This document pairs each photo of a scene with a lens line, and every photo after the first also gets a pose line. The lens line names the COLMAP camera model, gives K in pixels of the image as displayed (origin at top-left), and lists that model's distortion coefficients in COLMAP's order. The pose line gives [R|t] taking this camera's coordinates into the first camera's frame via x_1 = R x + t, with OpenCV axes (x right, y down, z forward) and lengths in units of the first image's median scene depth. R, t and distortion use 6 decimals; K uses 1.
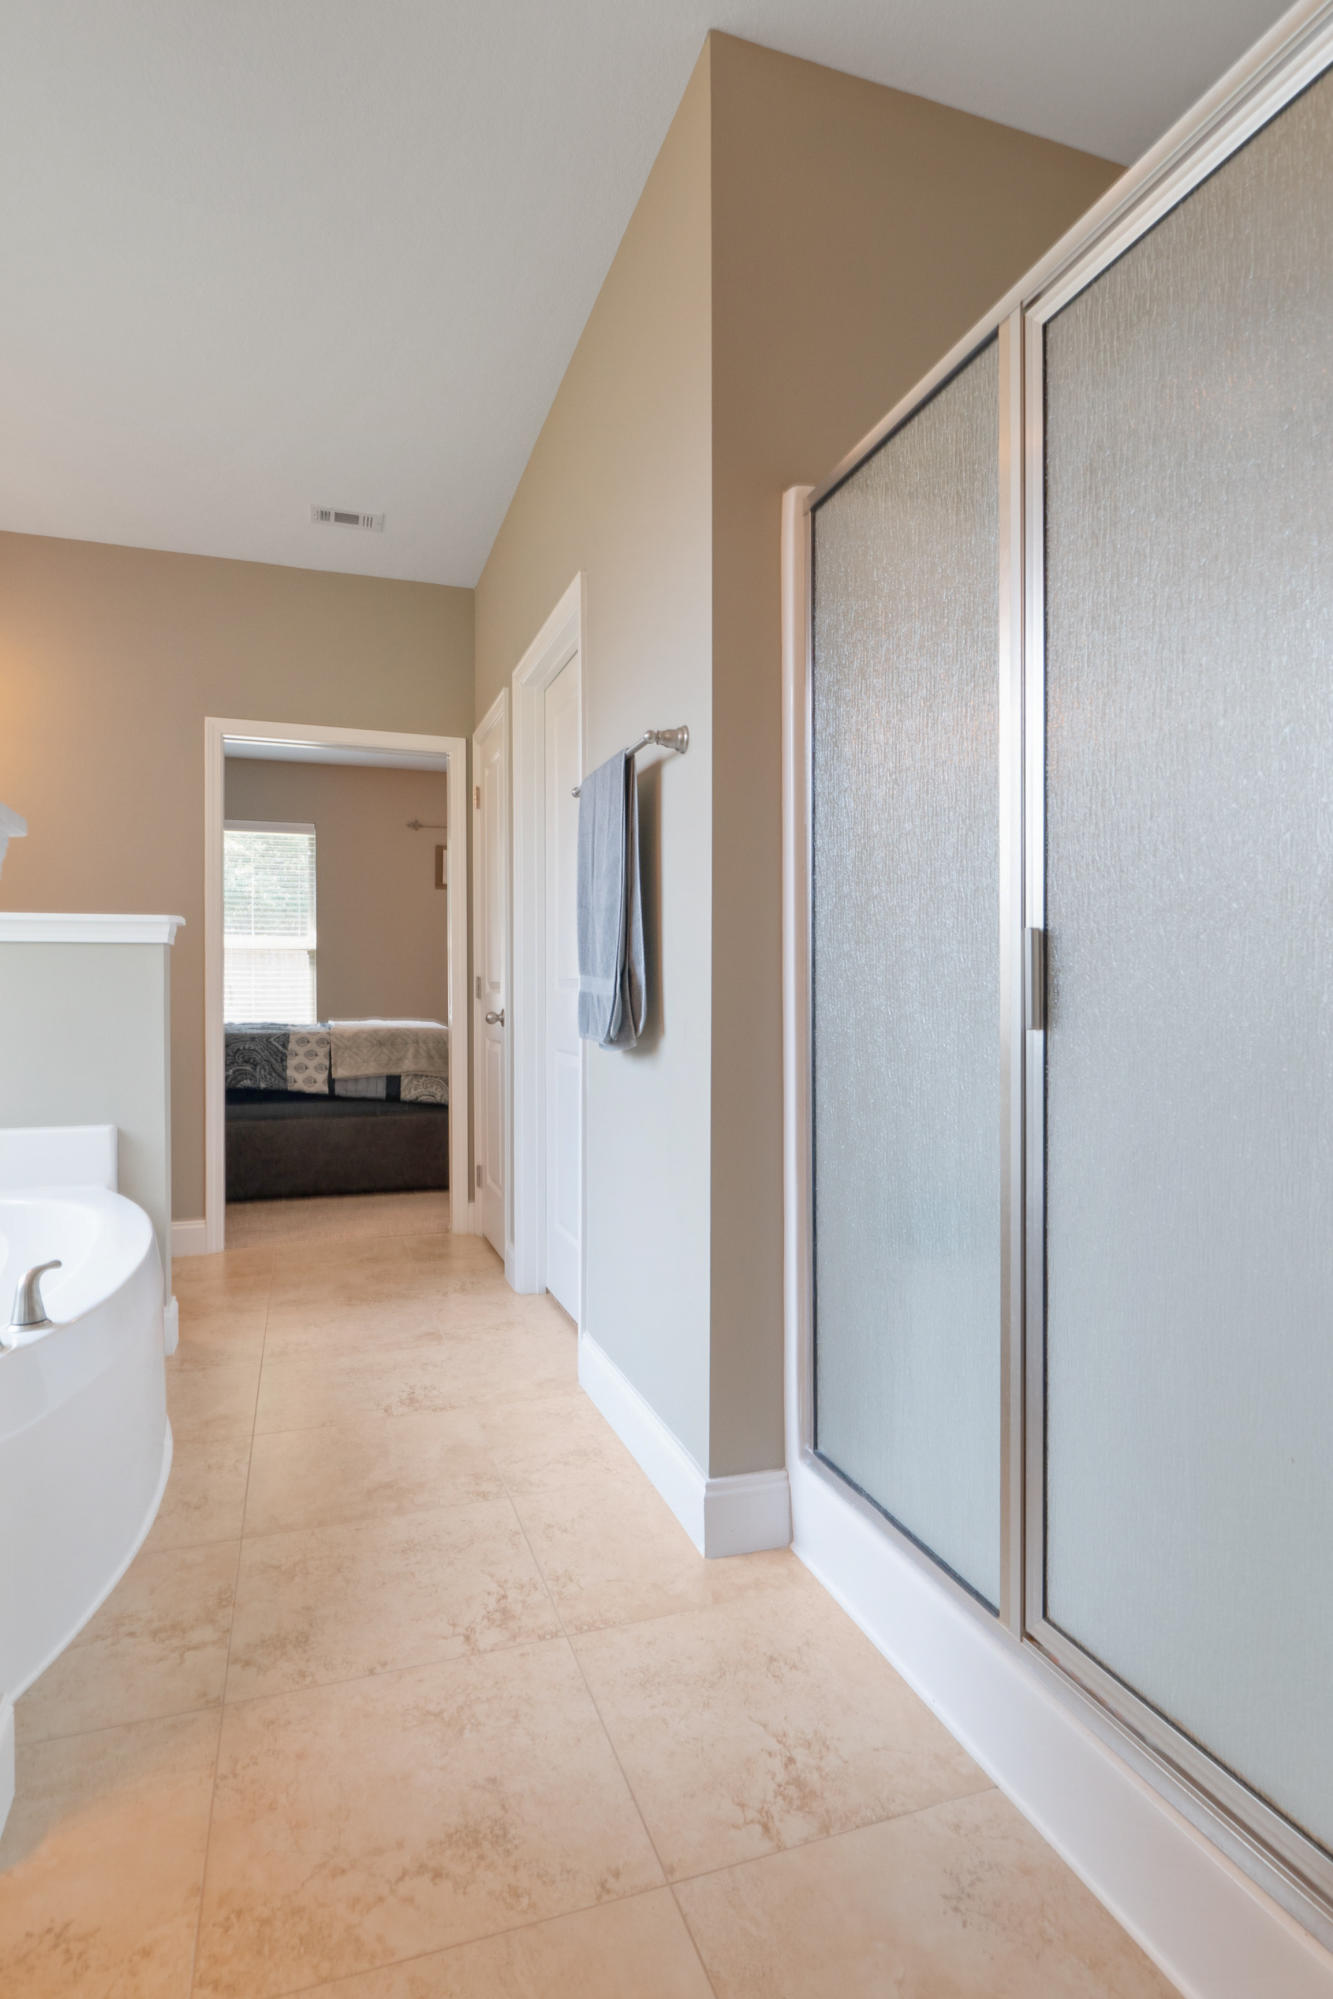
lens RADIAL K [[1048.9, 0, 670.6], [0, 1048.9, 1008.5], [0, 0, 1]] dist [0.000110, -0.003832]
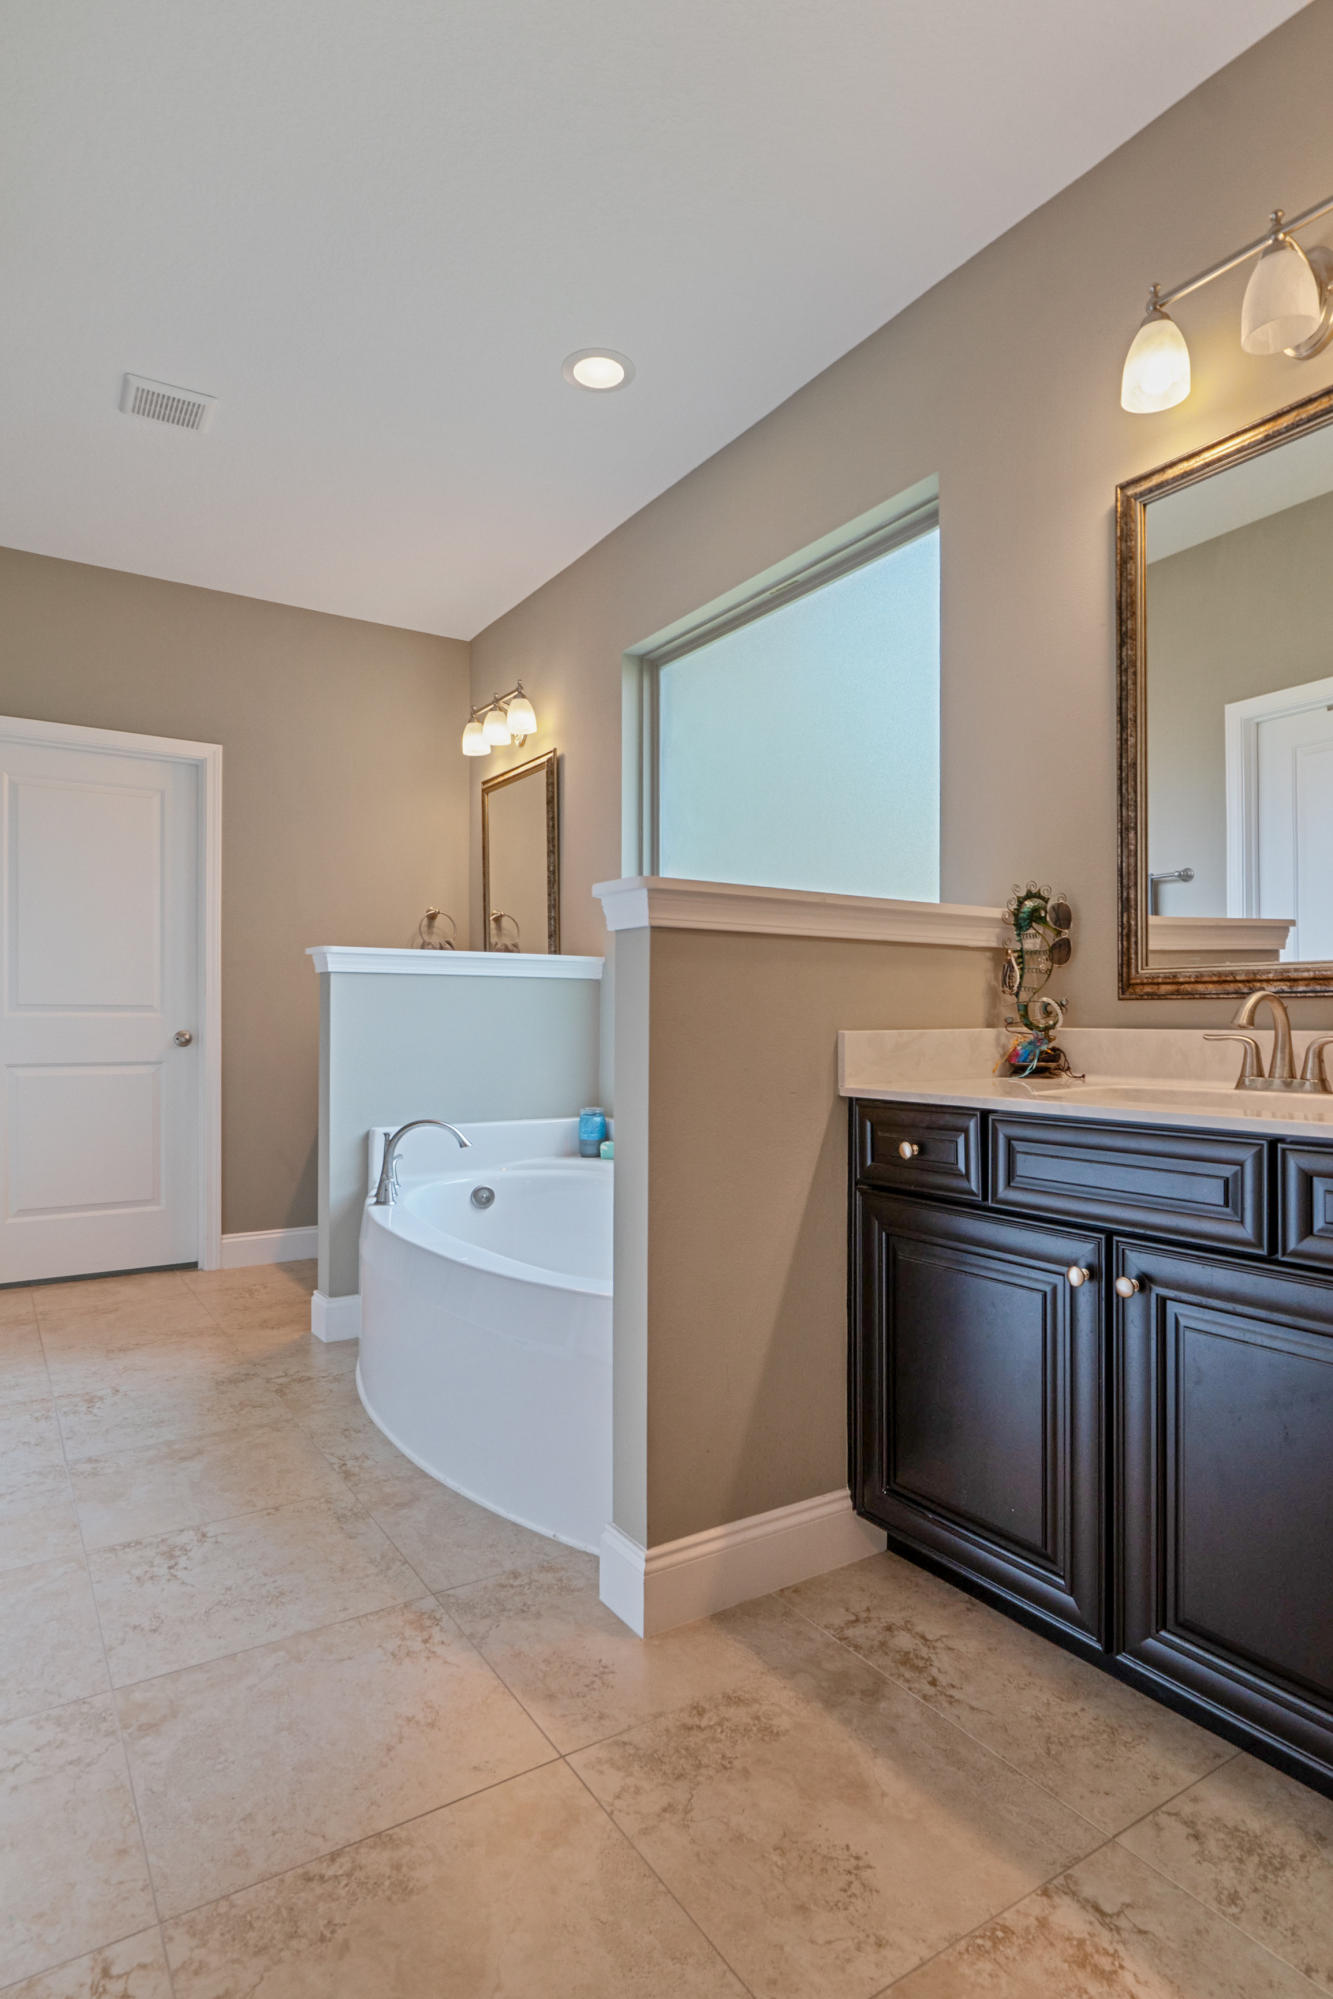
lens RADIAL K [[1048.9, 0, 670.8], [0, 1048.9, 1005.9], [0, 0, 1]] dist [0.000110, -0.003832]
pose [[-0.969413, -0.001653, -0.245429, -0.405511], [-0.001350, 0.999998, -0.001403, -0.021571], [0.245431, -0.001029, -0.969414, 1.800604]]
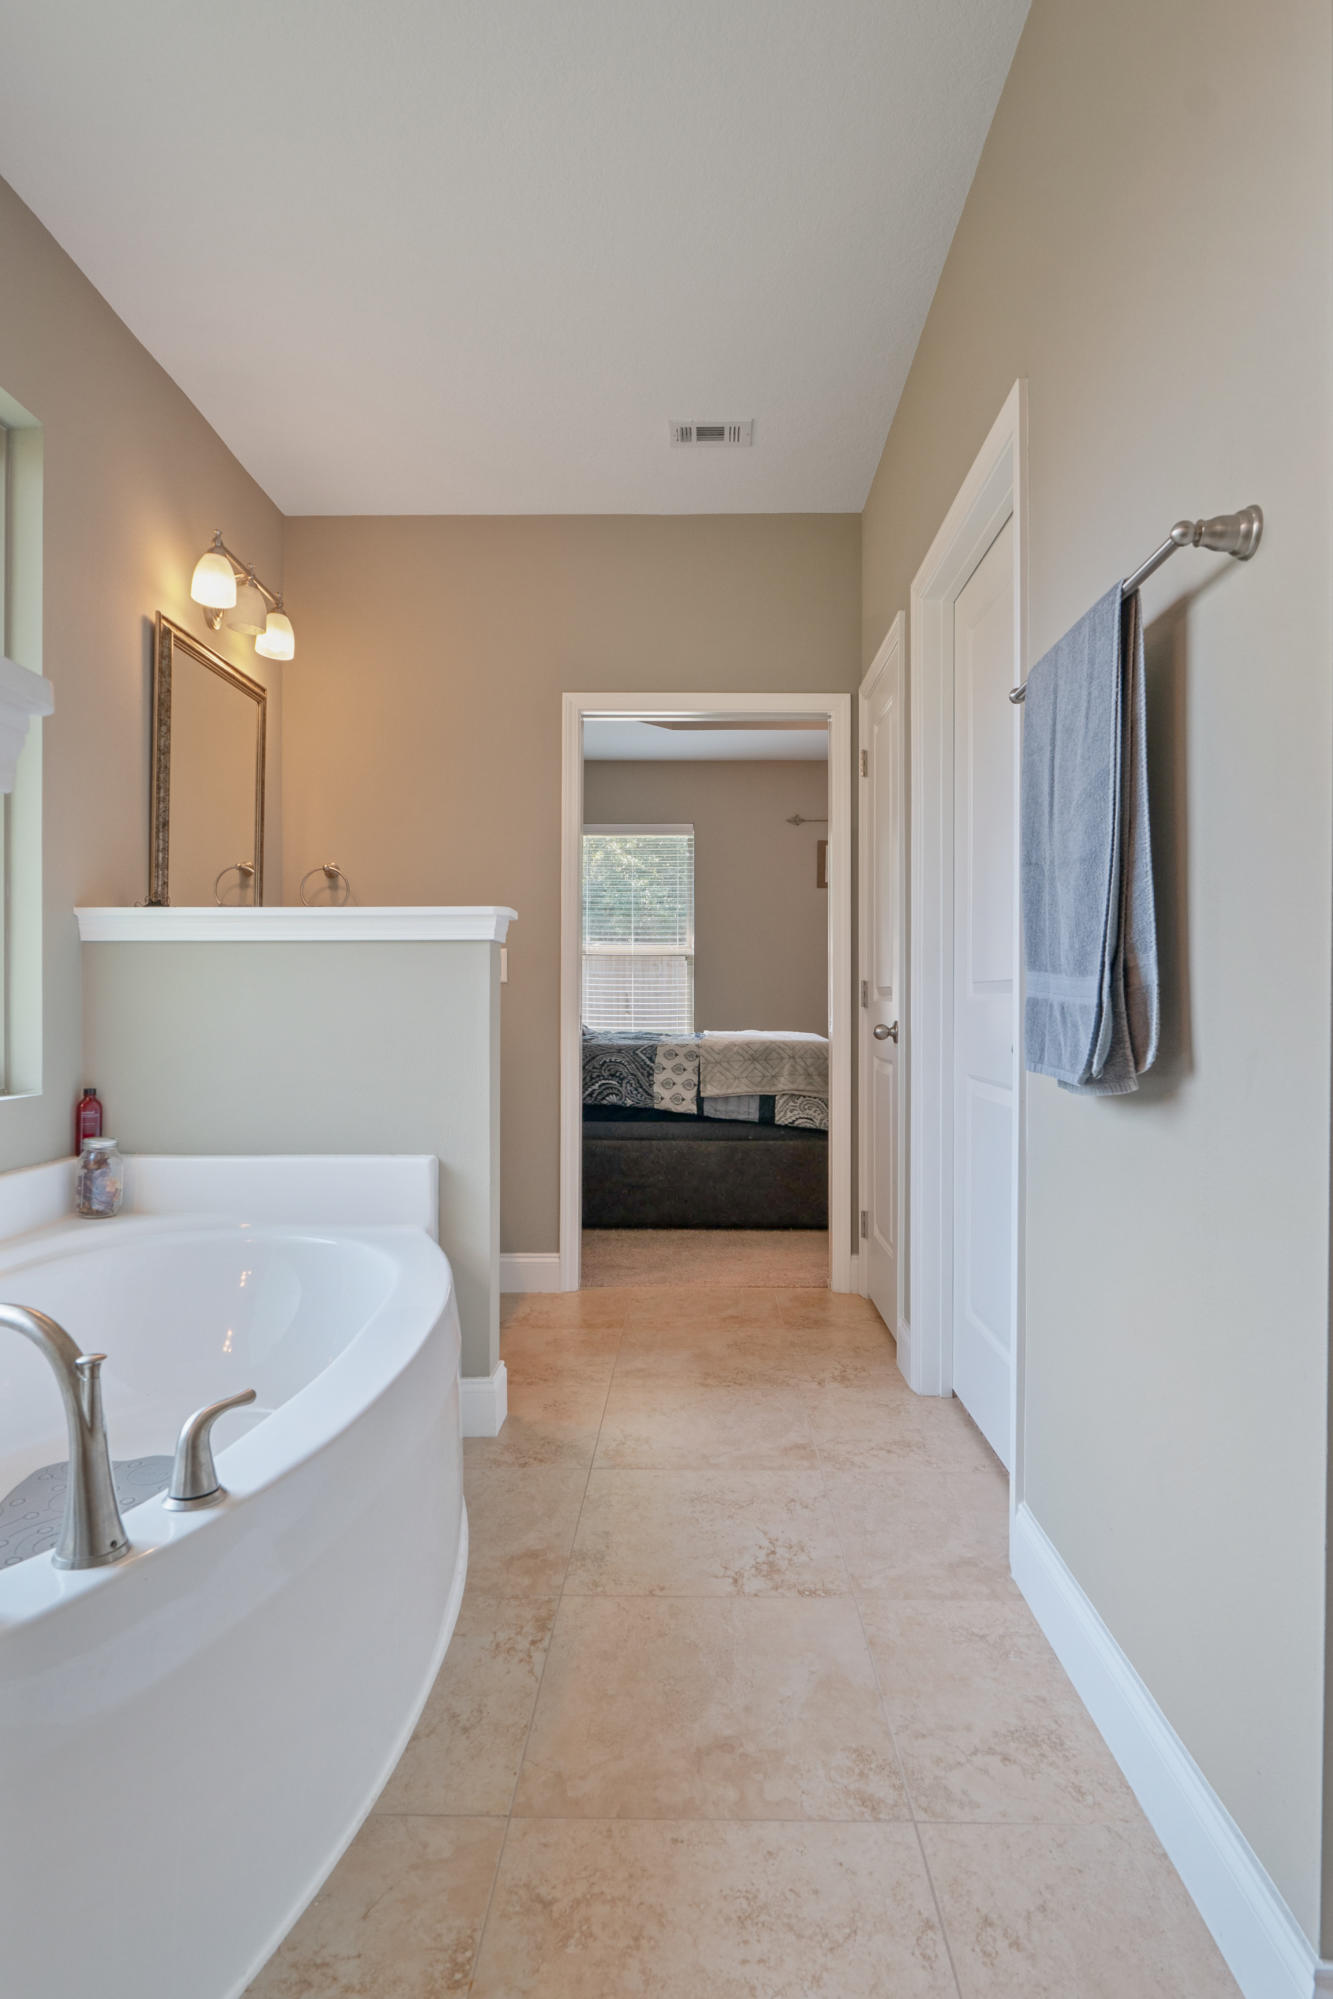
lens RADIAL K [[1048.9, 0, 687.9], [0, 1048.9, 1005.7], [0, 0, 1]] dist [0.000110, -0.003832]
pose [[0.940695, 0.002653, -0.339243, -0.057277], [-0.006357, 0.999932, -0.009807, -0.003687], [0.339194, 0.011382, 0.940648, 0.297454]]
